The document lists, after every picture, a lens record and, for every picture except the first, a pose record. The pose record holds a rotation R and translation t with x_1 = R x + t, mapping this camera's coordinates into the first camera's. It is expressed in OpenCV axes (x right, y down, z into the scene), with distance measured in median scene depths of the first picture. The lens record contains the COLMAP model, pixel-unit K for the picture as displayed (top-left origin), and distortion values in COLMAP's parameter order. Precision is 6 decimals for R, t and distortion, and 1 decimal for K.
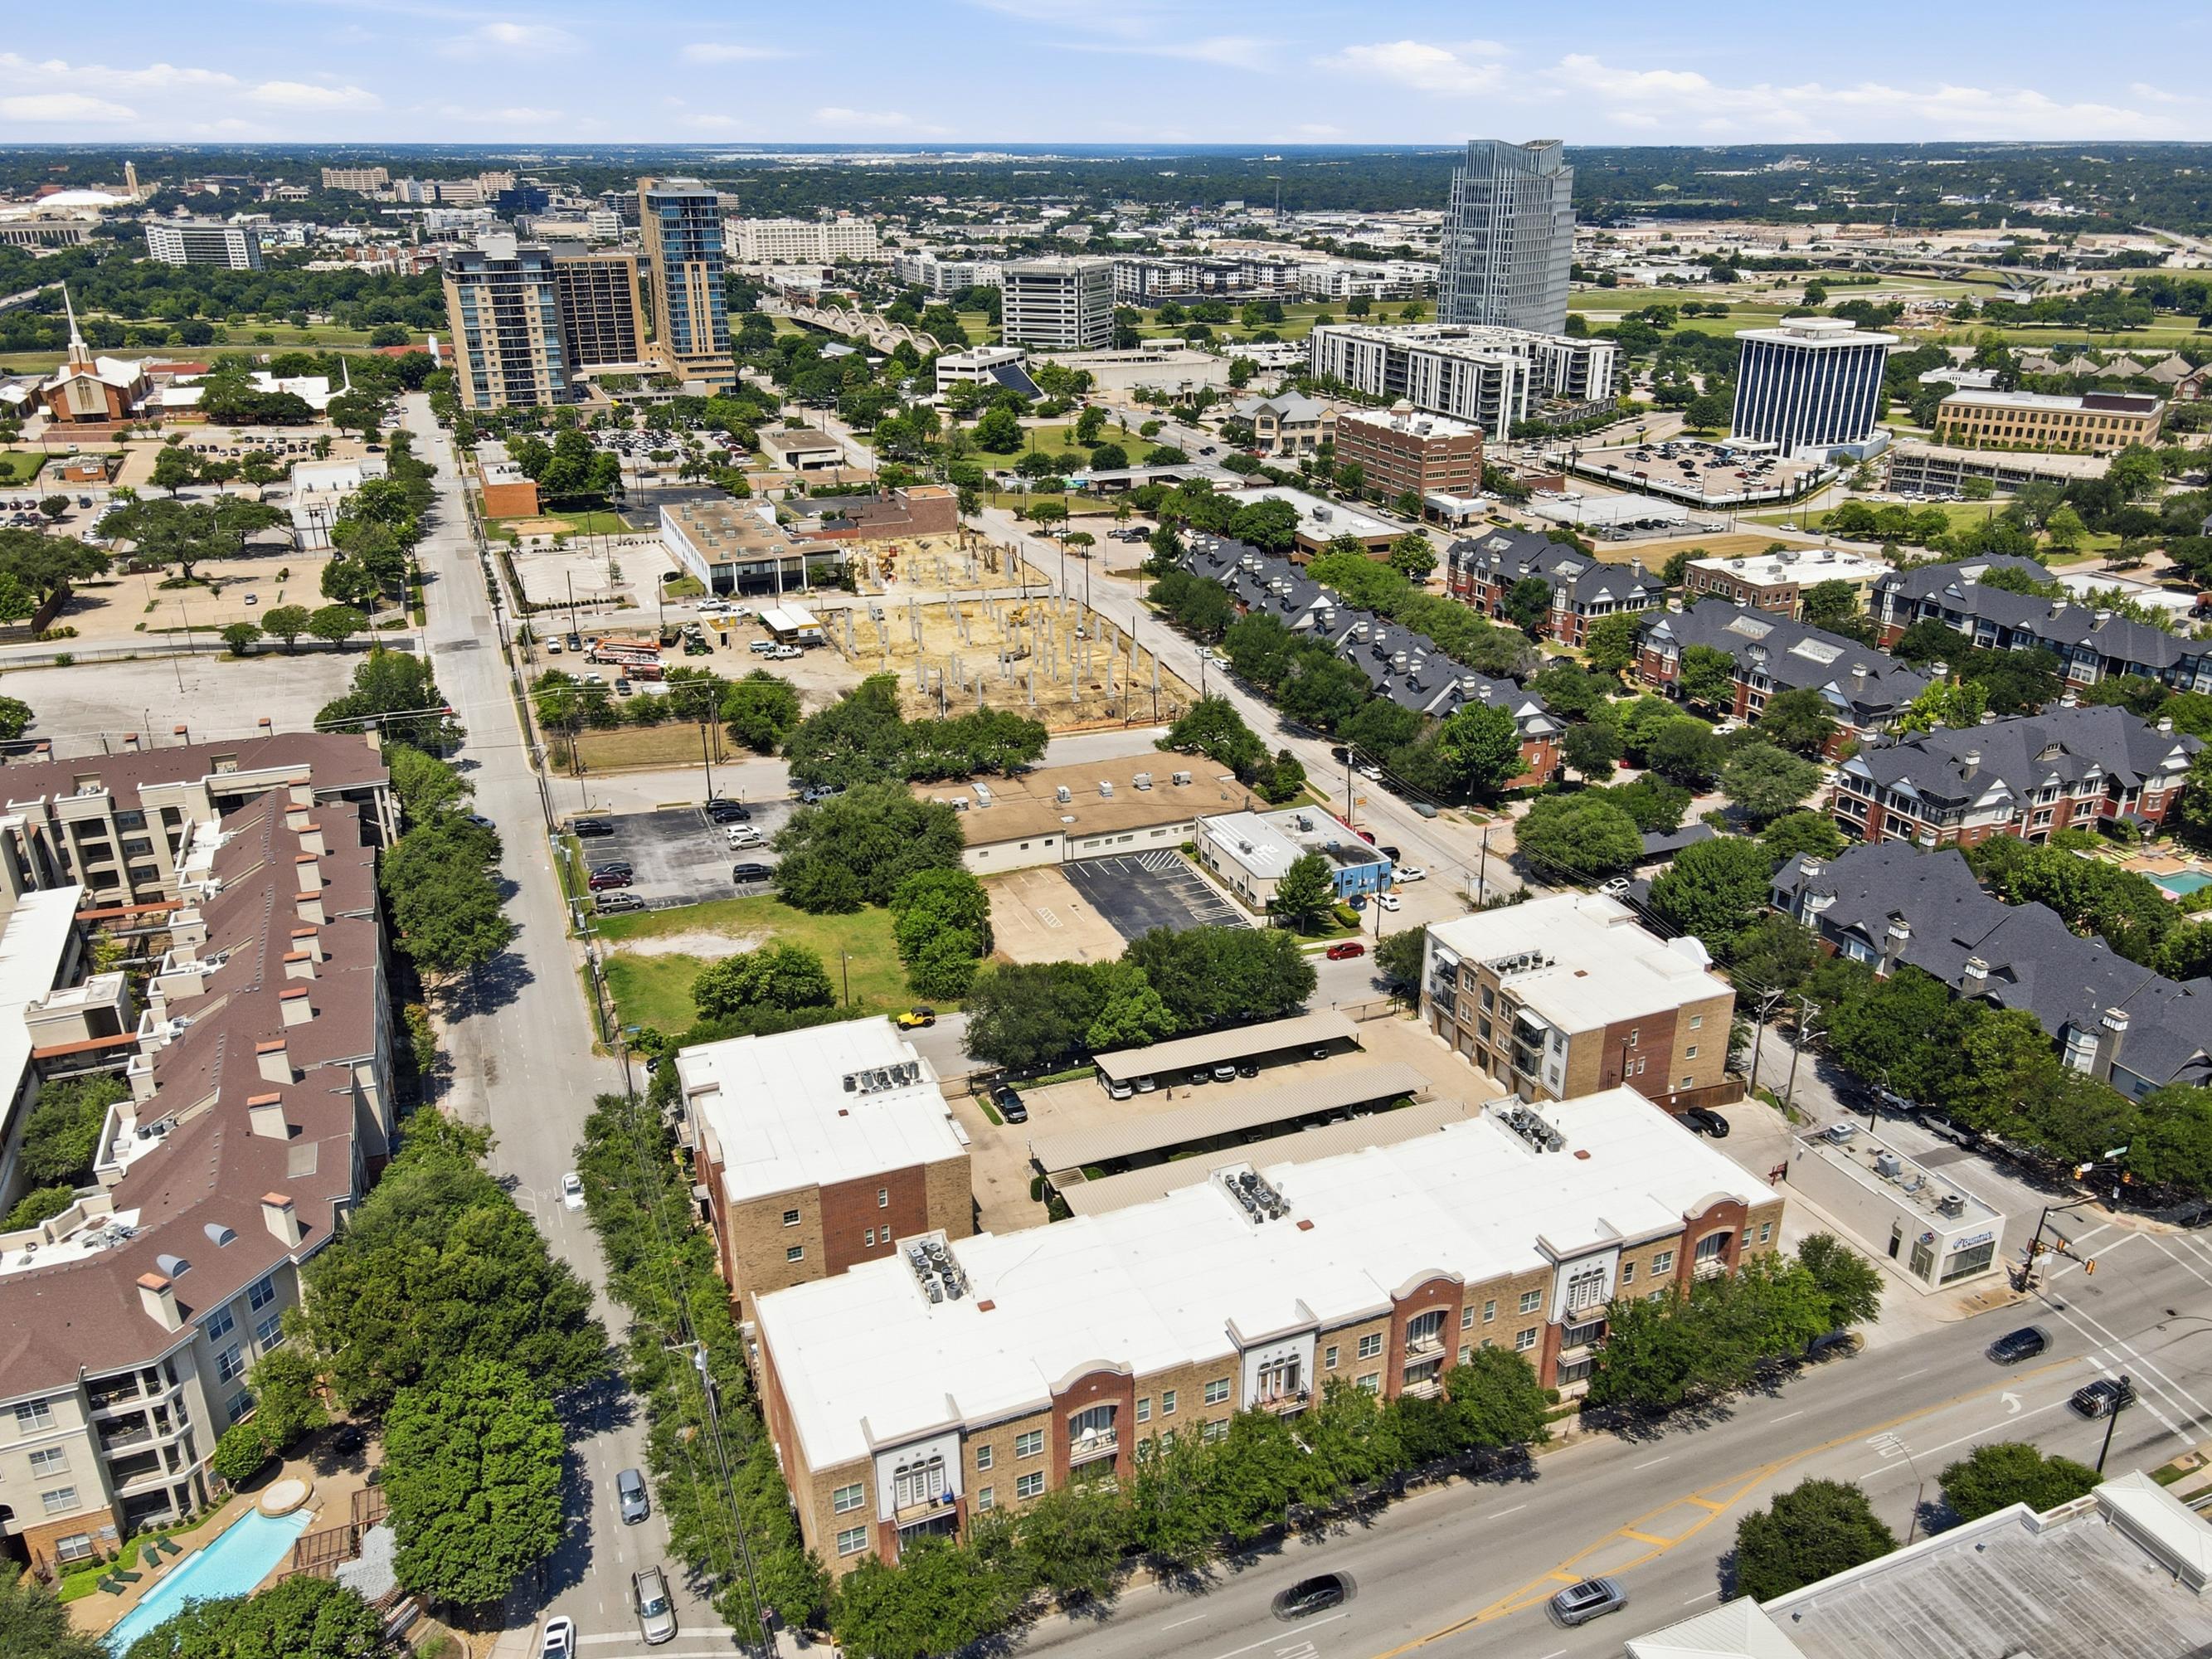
lens RADIAL K [[1654.2, 0, 1115.2], [0, 1654.2, 827.2], [0, 0, 1]] dist [0.008469, 0.020820]
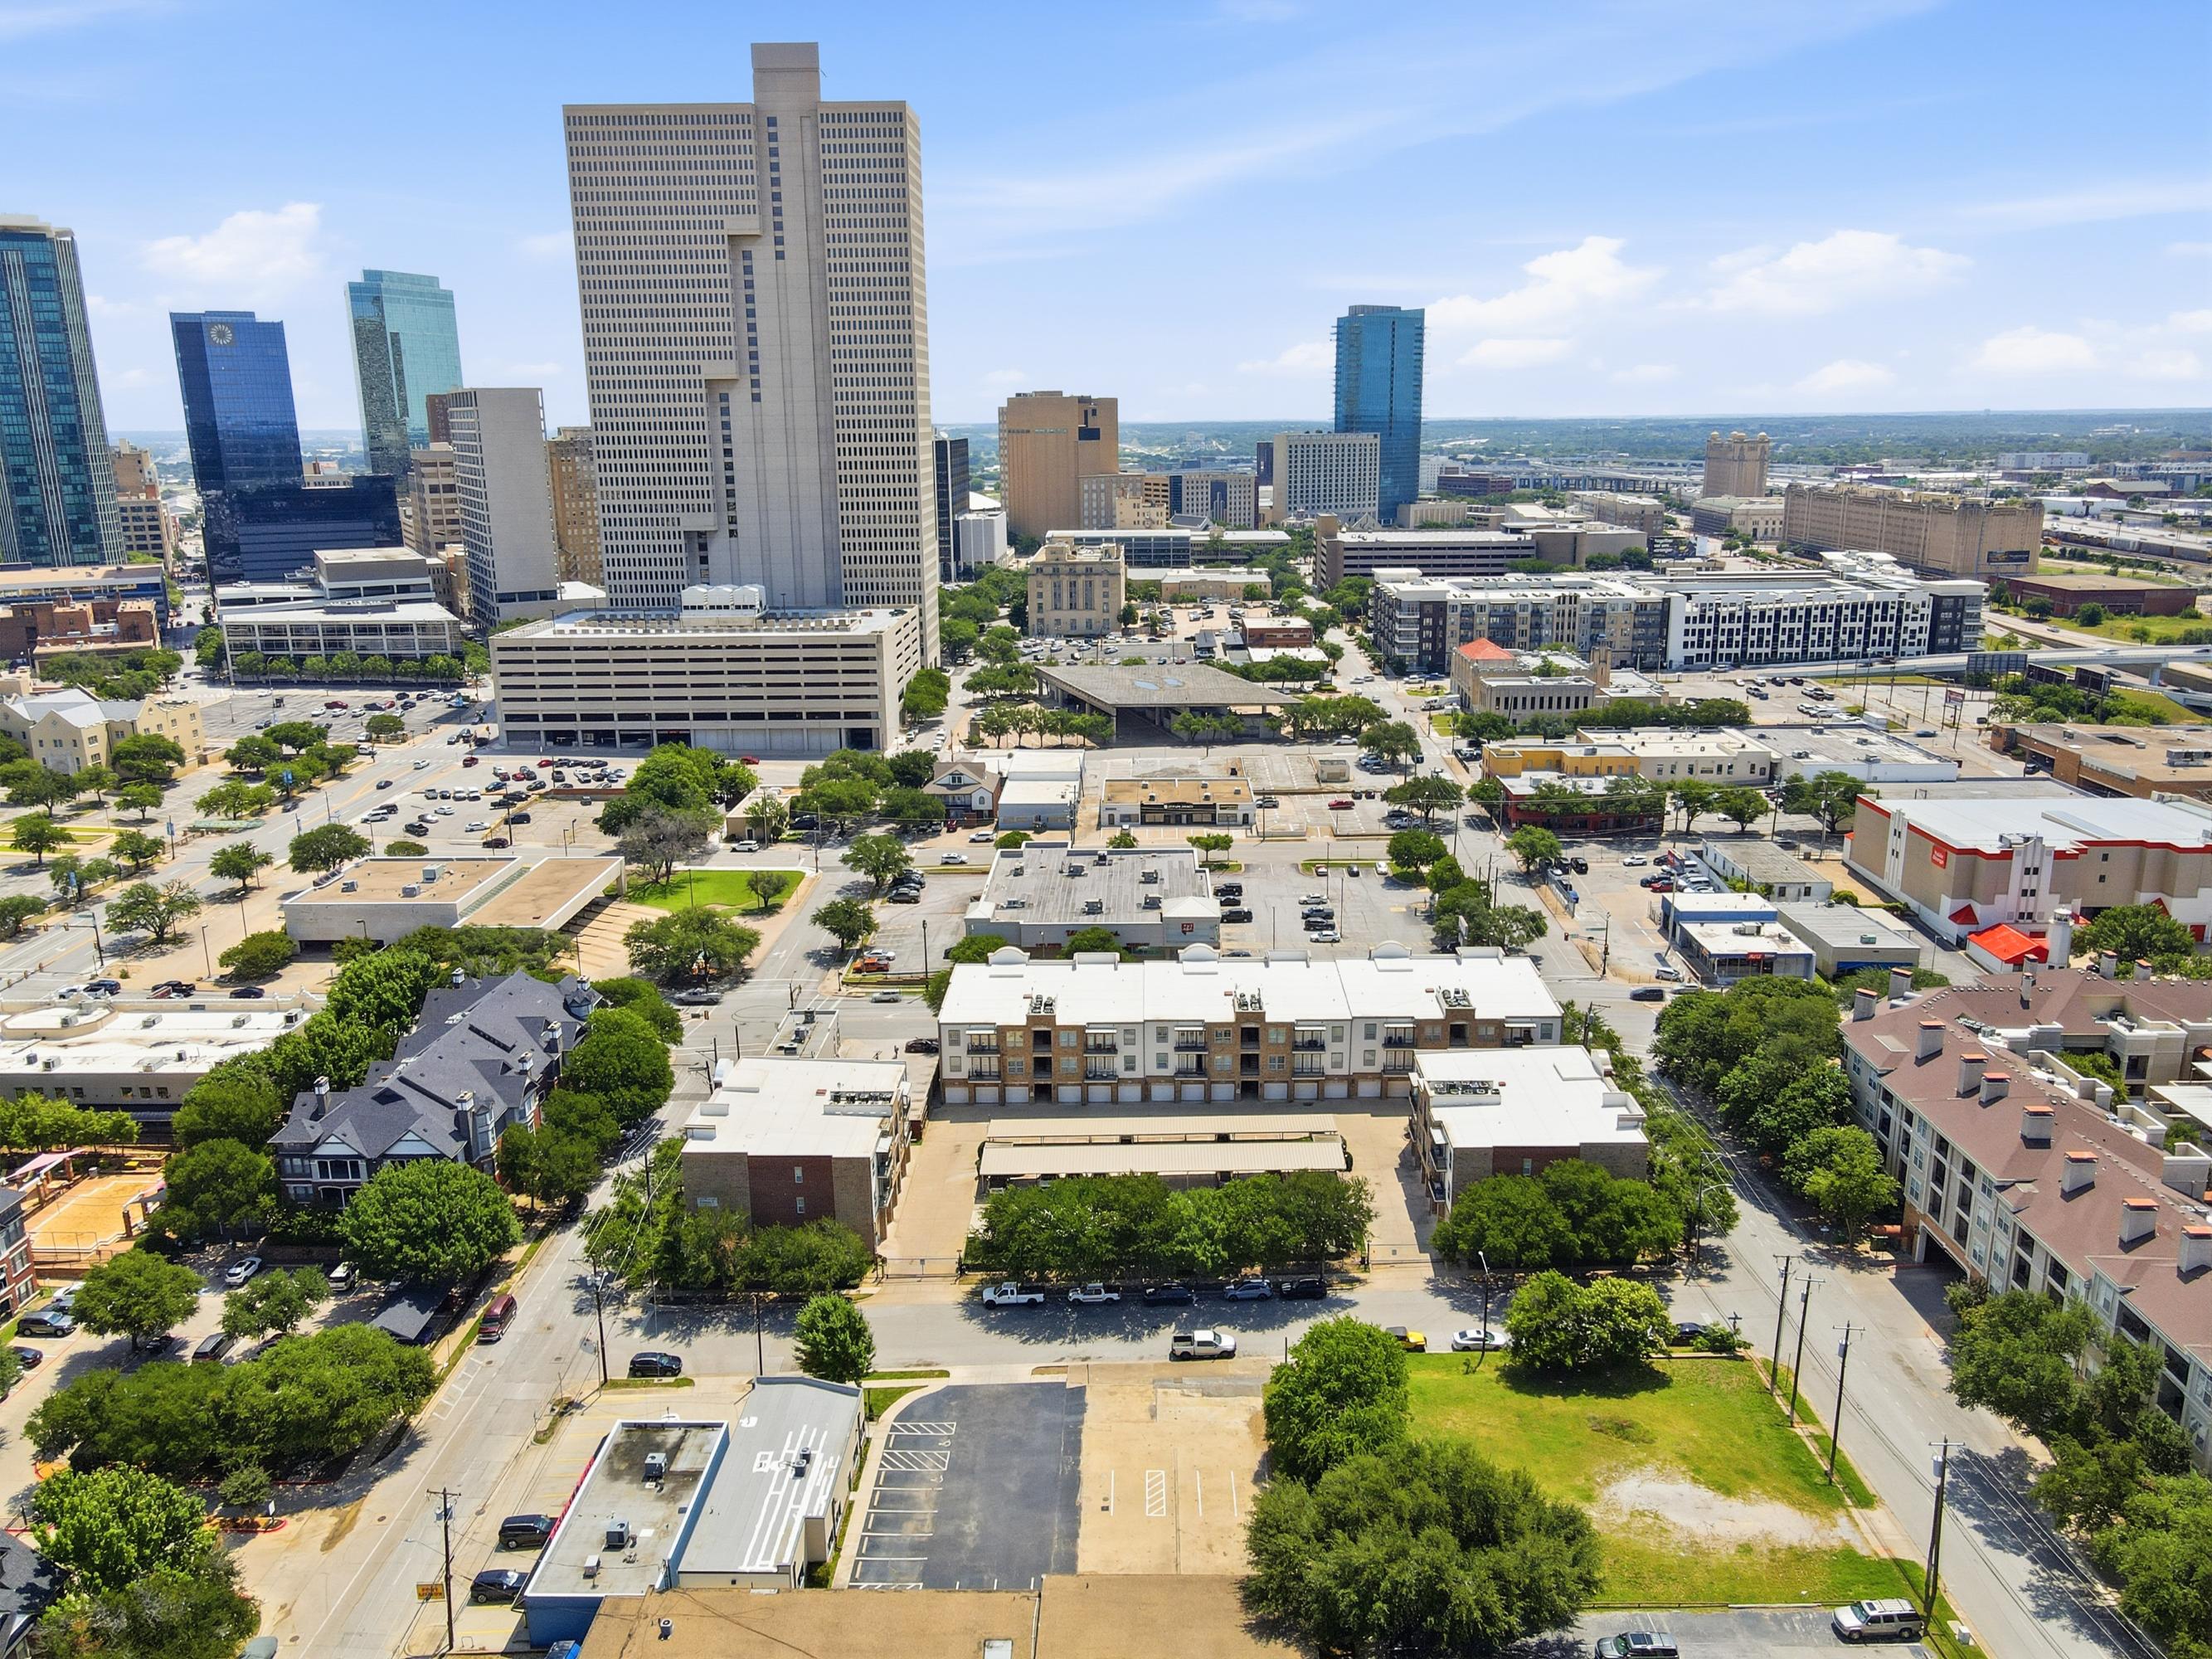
lens RADIAL K [[1628.5, 0, 1115.0], [0, 1628.5, 823.8], [0, 0, 1]] dist [-0.005312, 0.040381]
pose [[-0.916888, -0.085176, 0.389950, -0.170913], [0.164110, 0.810121, 0.562825, -0.353652], [-0.363845, 0.580042, -0.728813, 0.897930]]
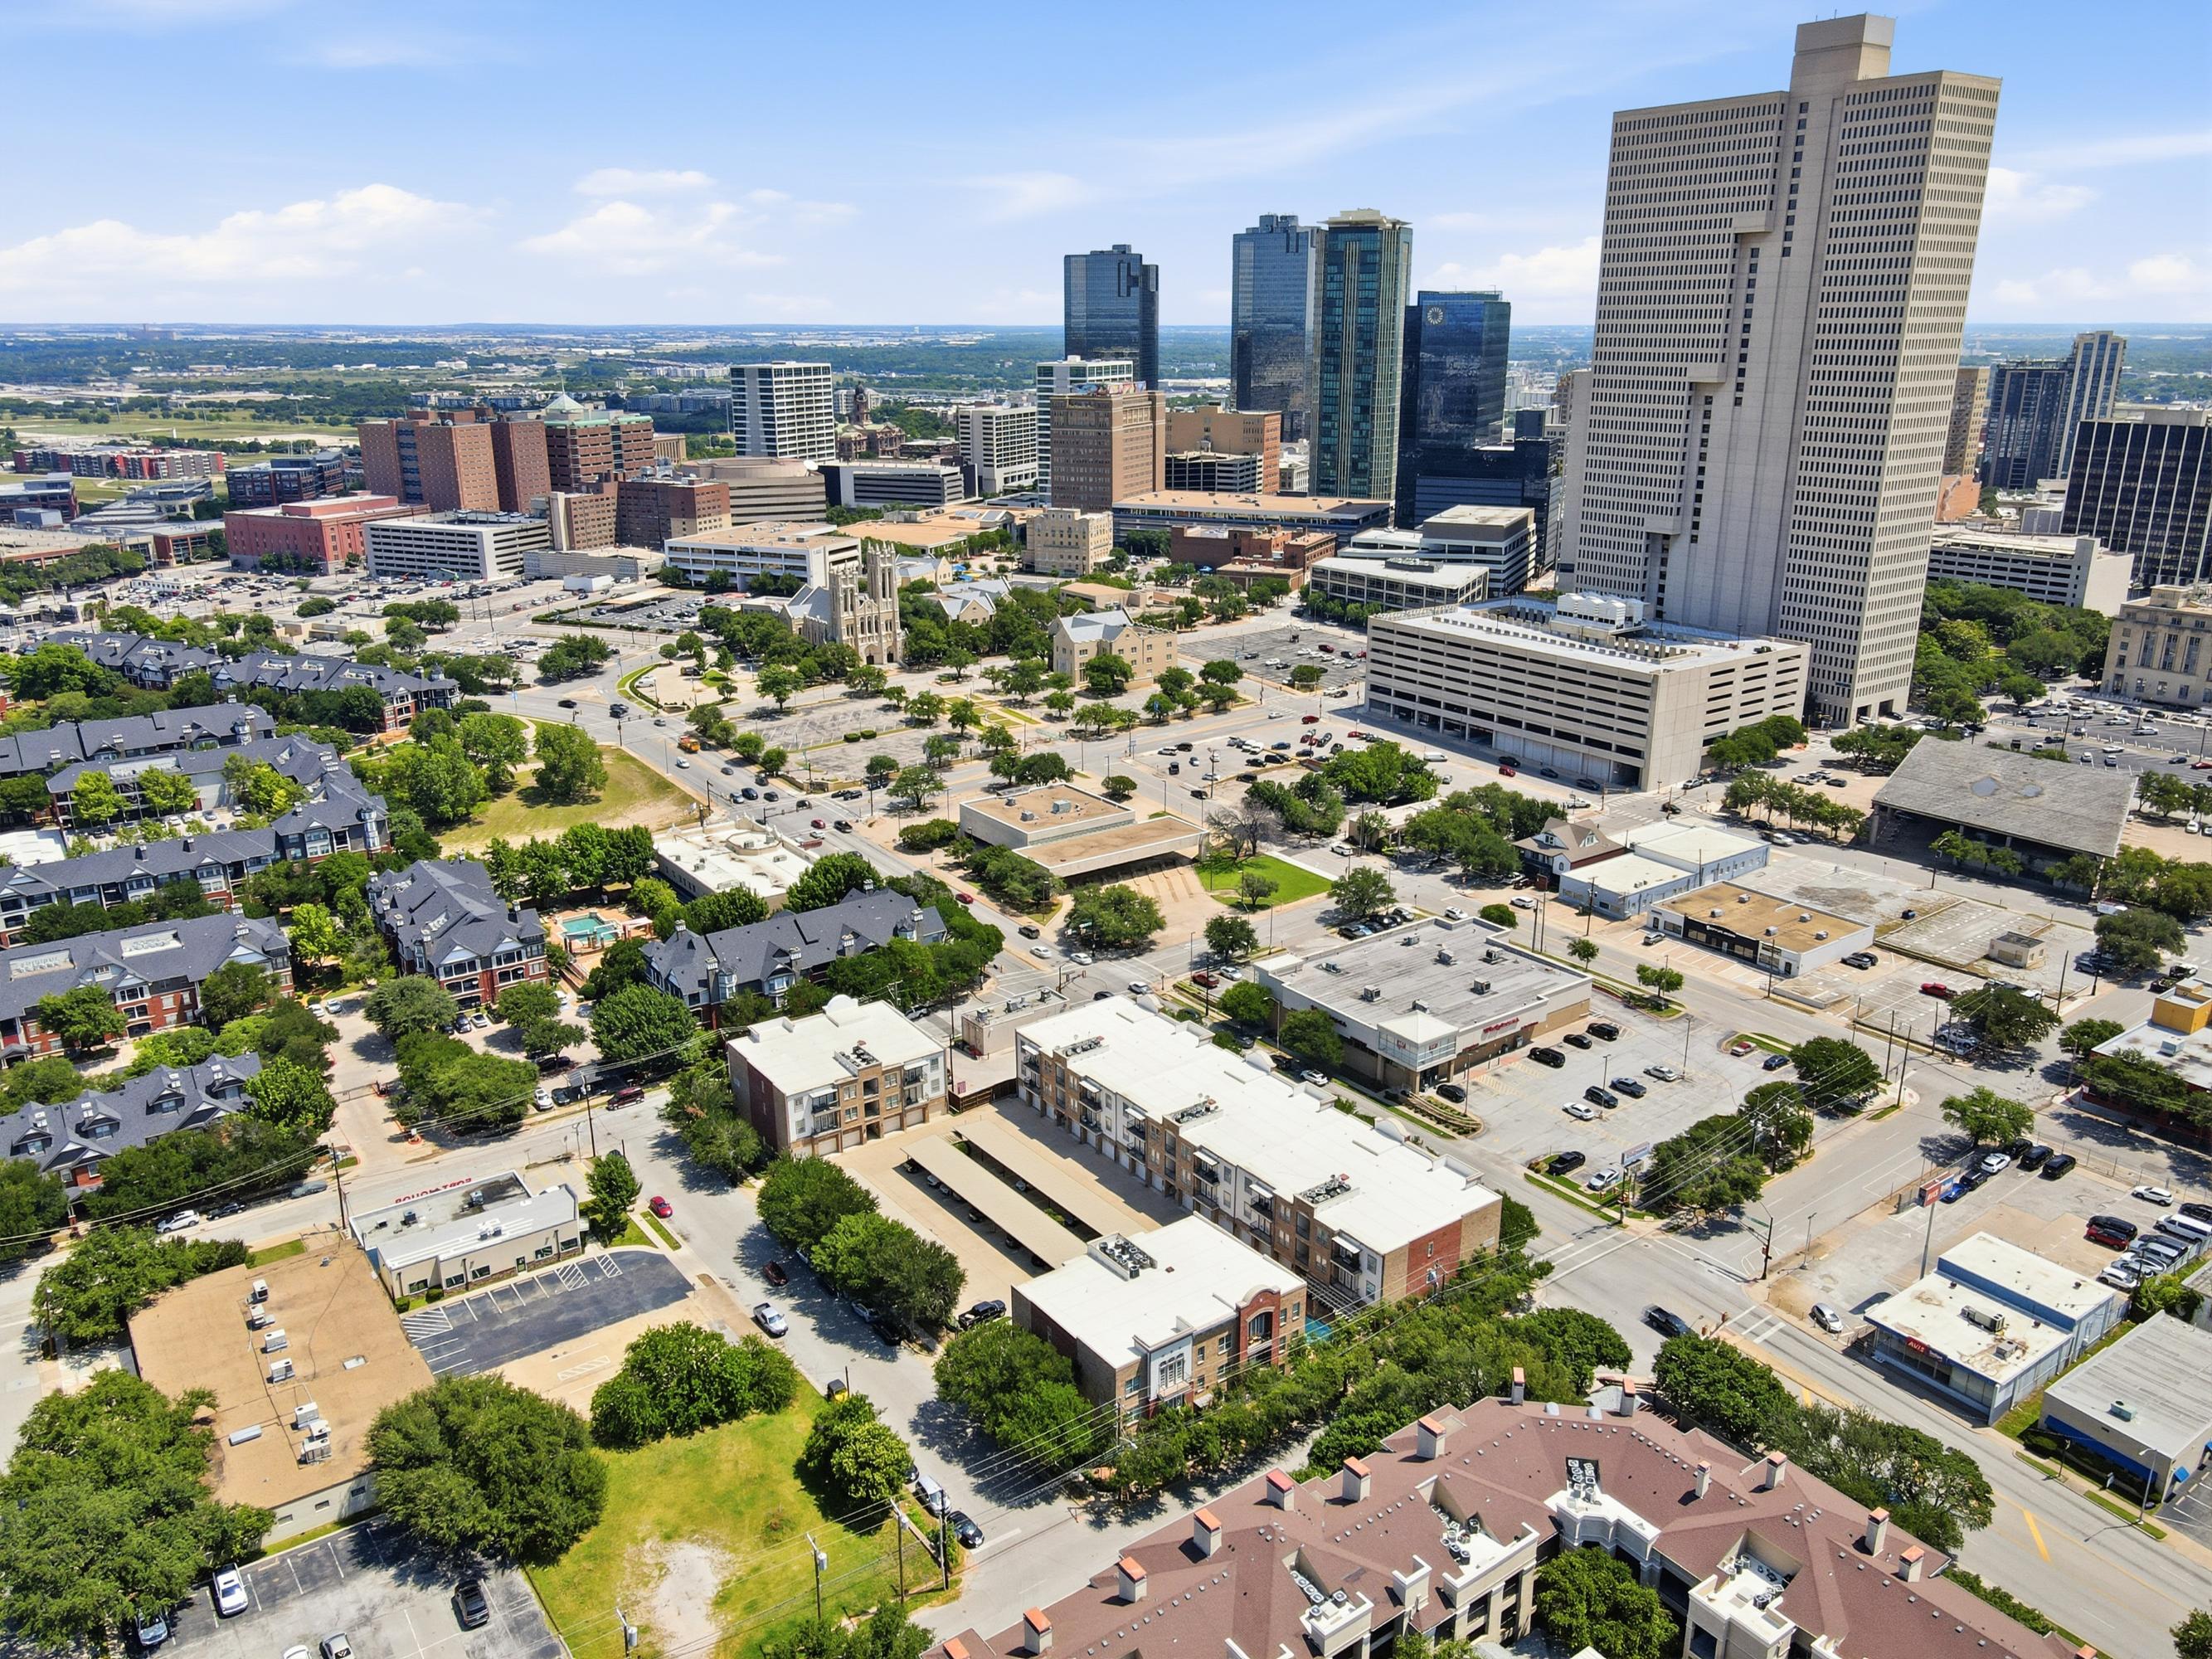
lens RADIAL K [[1628.5, 0, 1115.0], [0, 1628.5, 823.8], [0, 0, 1]] dist [-0.005312, 0.040381]
pose [[-0.232960, -0.286112, 0.929446, -0.580641], [0.373207, 0.856258, 0.357125, -0.280067], [-0.898023, 0.430072, -0.092695, 0.471648]]
